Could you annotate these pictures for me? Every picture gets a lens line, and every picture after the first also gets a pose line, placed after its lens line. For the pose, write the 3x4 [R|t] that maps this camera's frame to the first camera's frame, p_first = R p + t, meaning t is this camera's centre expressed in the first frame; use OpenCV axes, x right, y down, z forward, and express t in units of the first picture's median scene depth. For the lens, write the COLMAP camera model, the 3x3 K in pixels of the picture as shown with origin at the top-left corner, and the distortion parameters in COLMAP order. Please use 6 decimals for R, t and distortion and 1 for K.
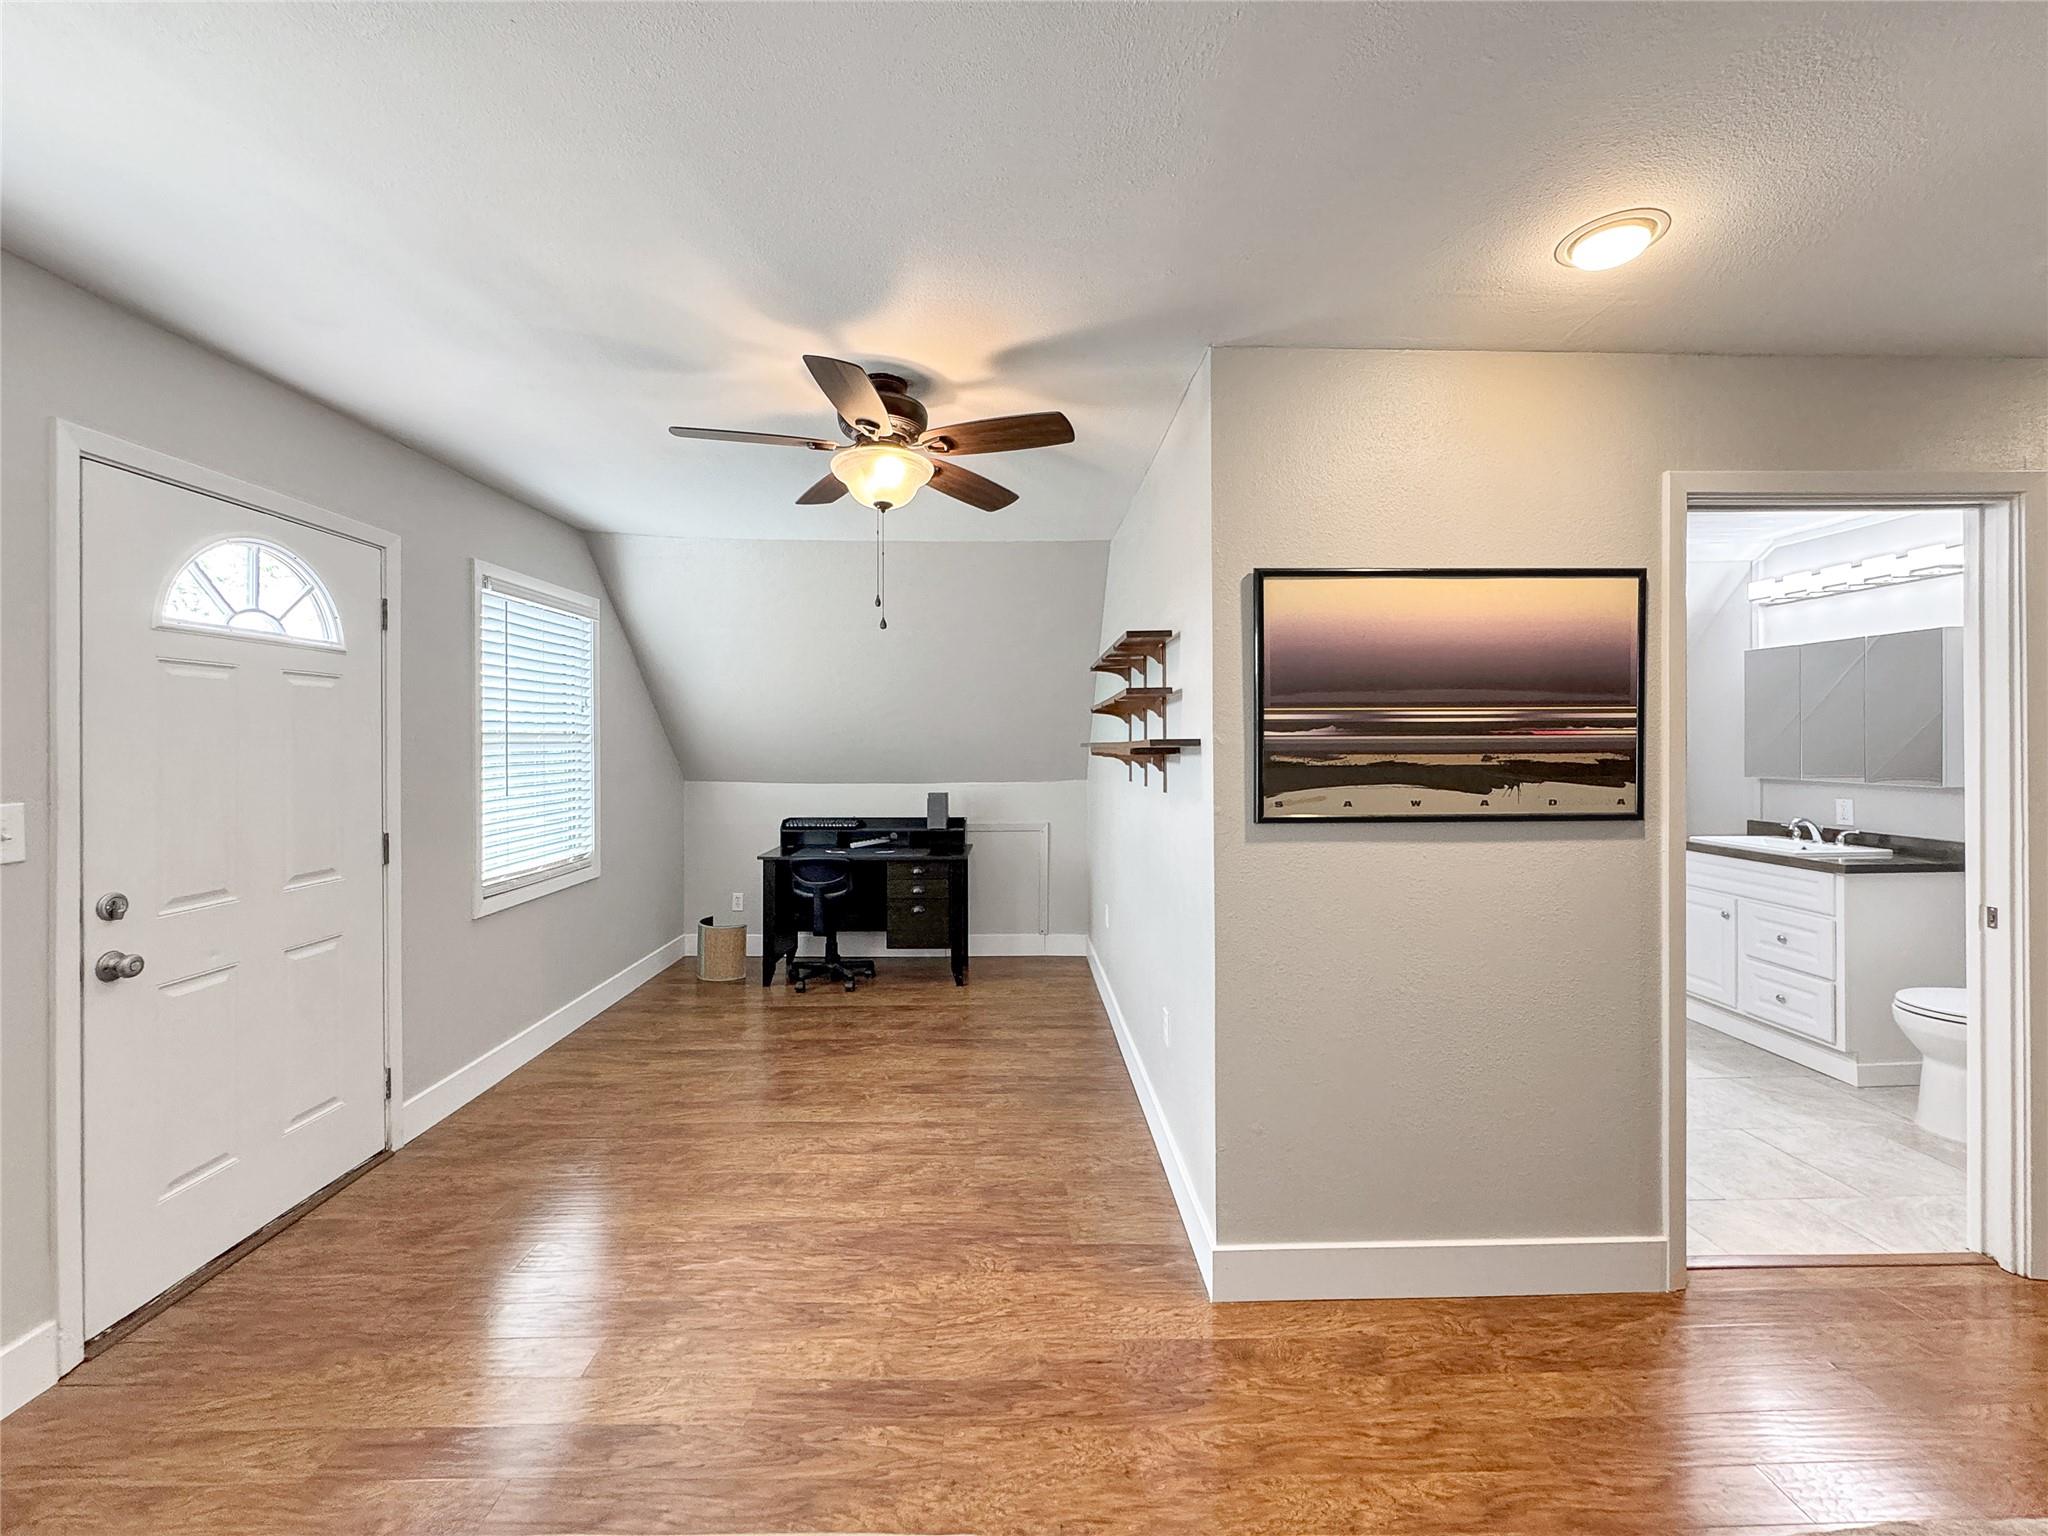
lens RADIAL K [[834.2, 0, 1013.5], [0, 834.2, 725.3], [0, 0, 1]] dist [-0.001258, 0.000053]
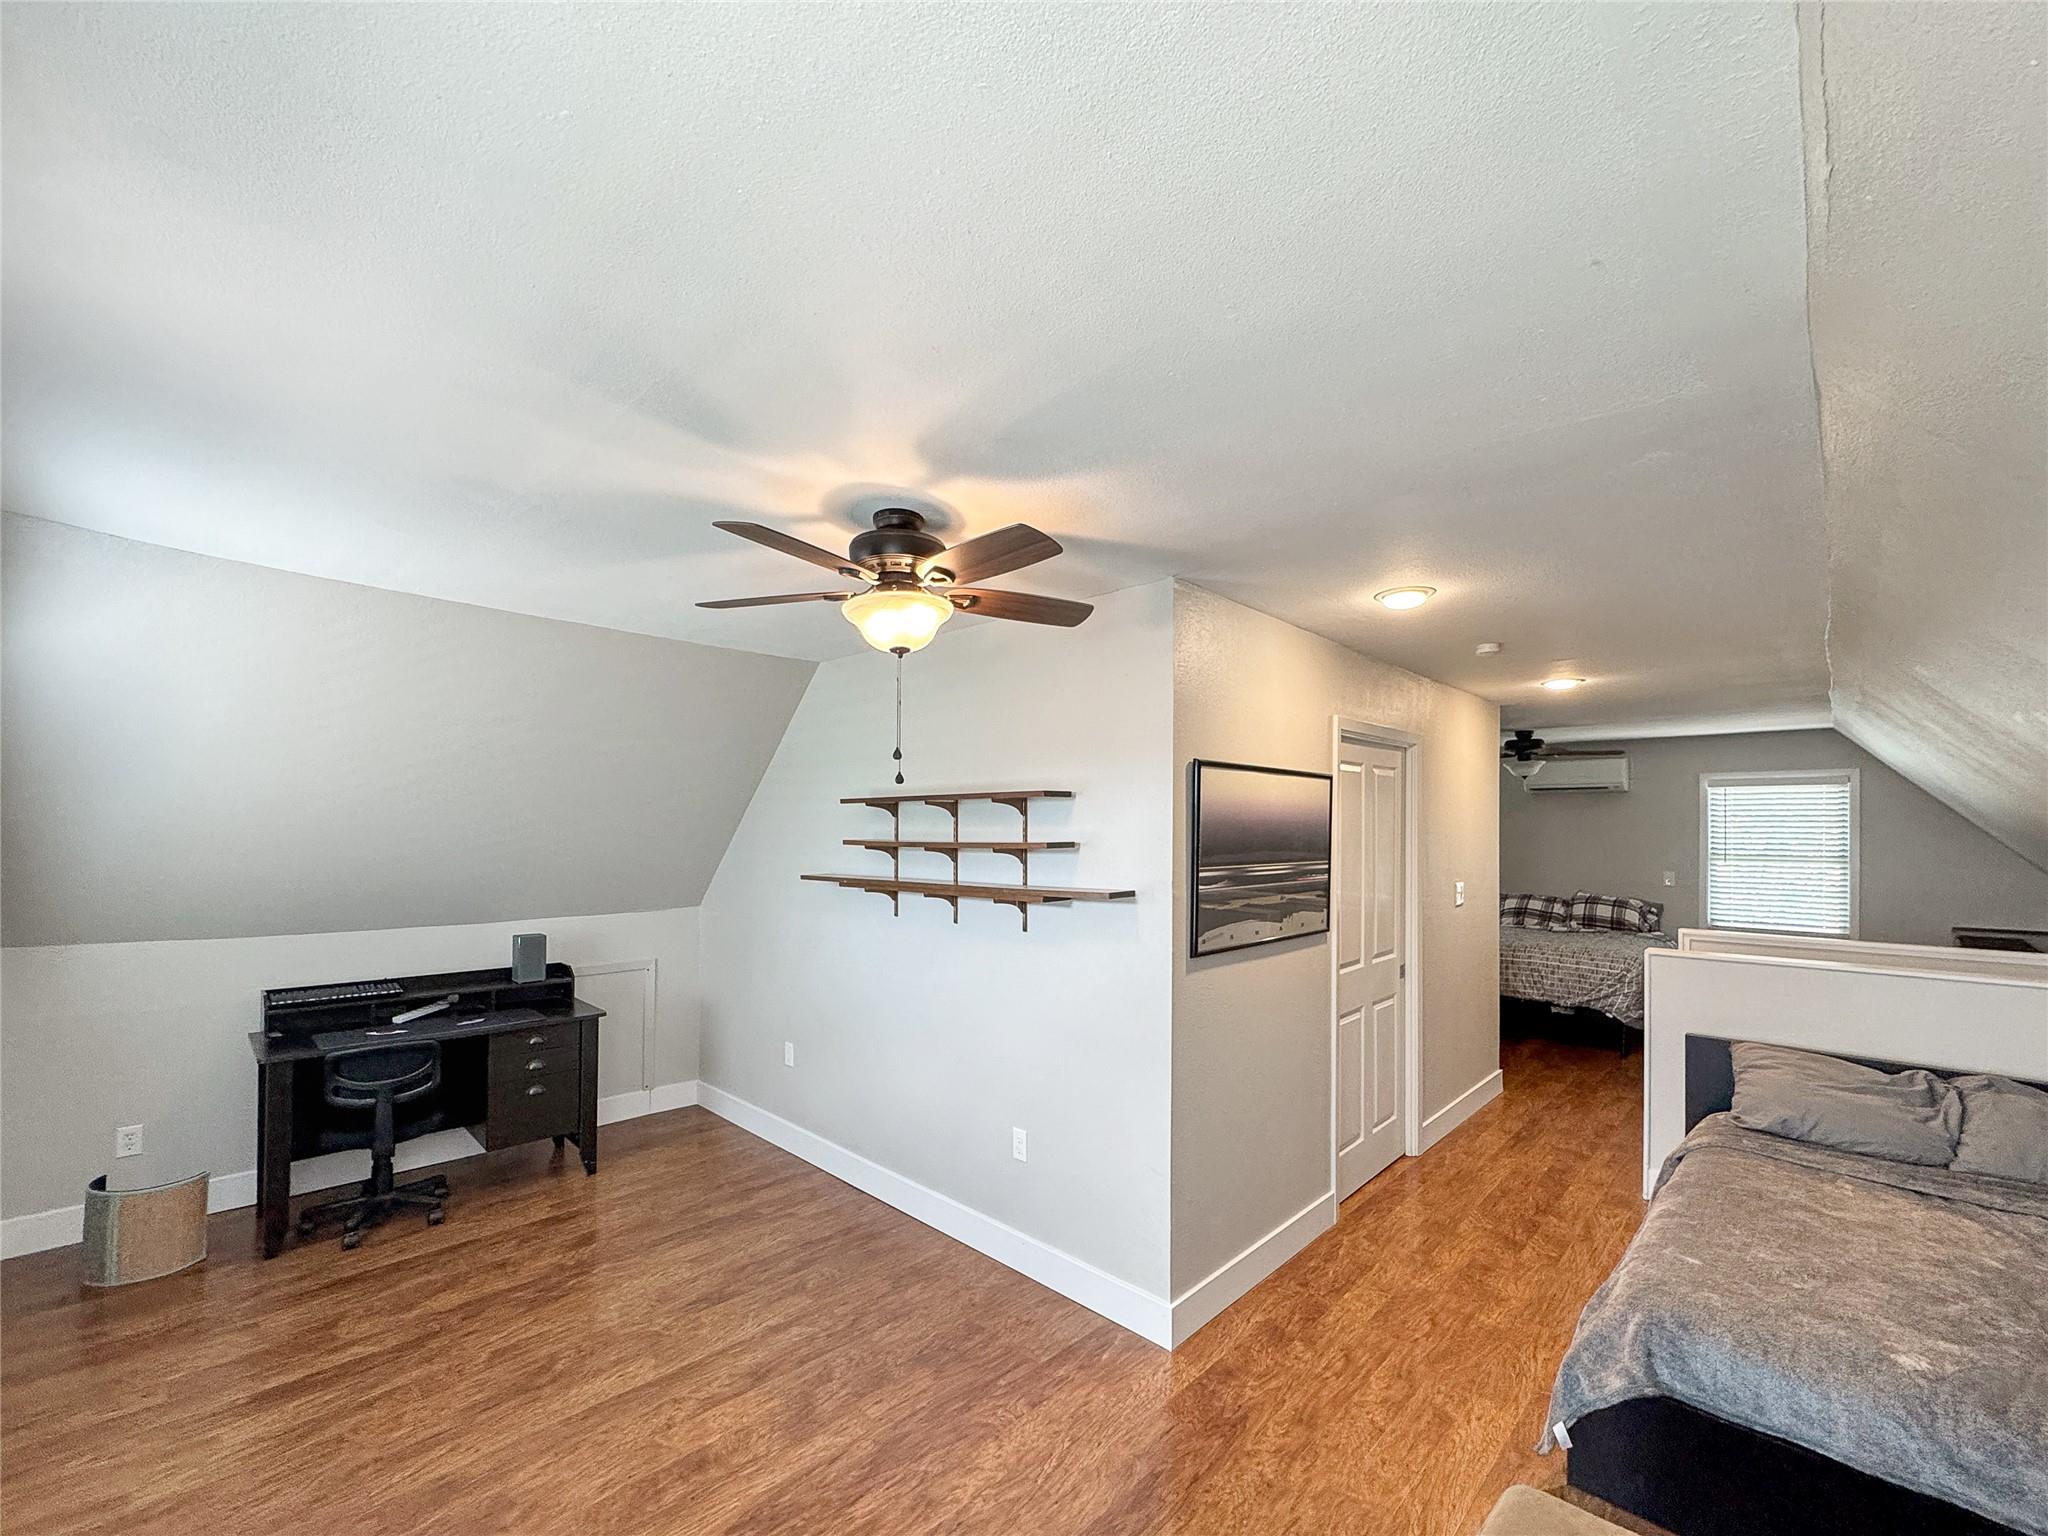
lens RADIAL K [[854.8, 0, 1034.3], [0, 854.8, 809.3], [0, 0, 1]] dist [-0.000190, -0.000014]
pose [[0.699552, 0.024327, 0.714167, -0.703083], [-0.021260, 0.999686, -0.013227, -0.075385], [-0.714265, -0.005930, 0.699850, 0.224909]]
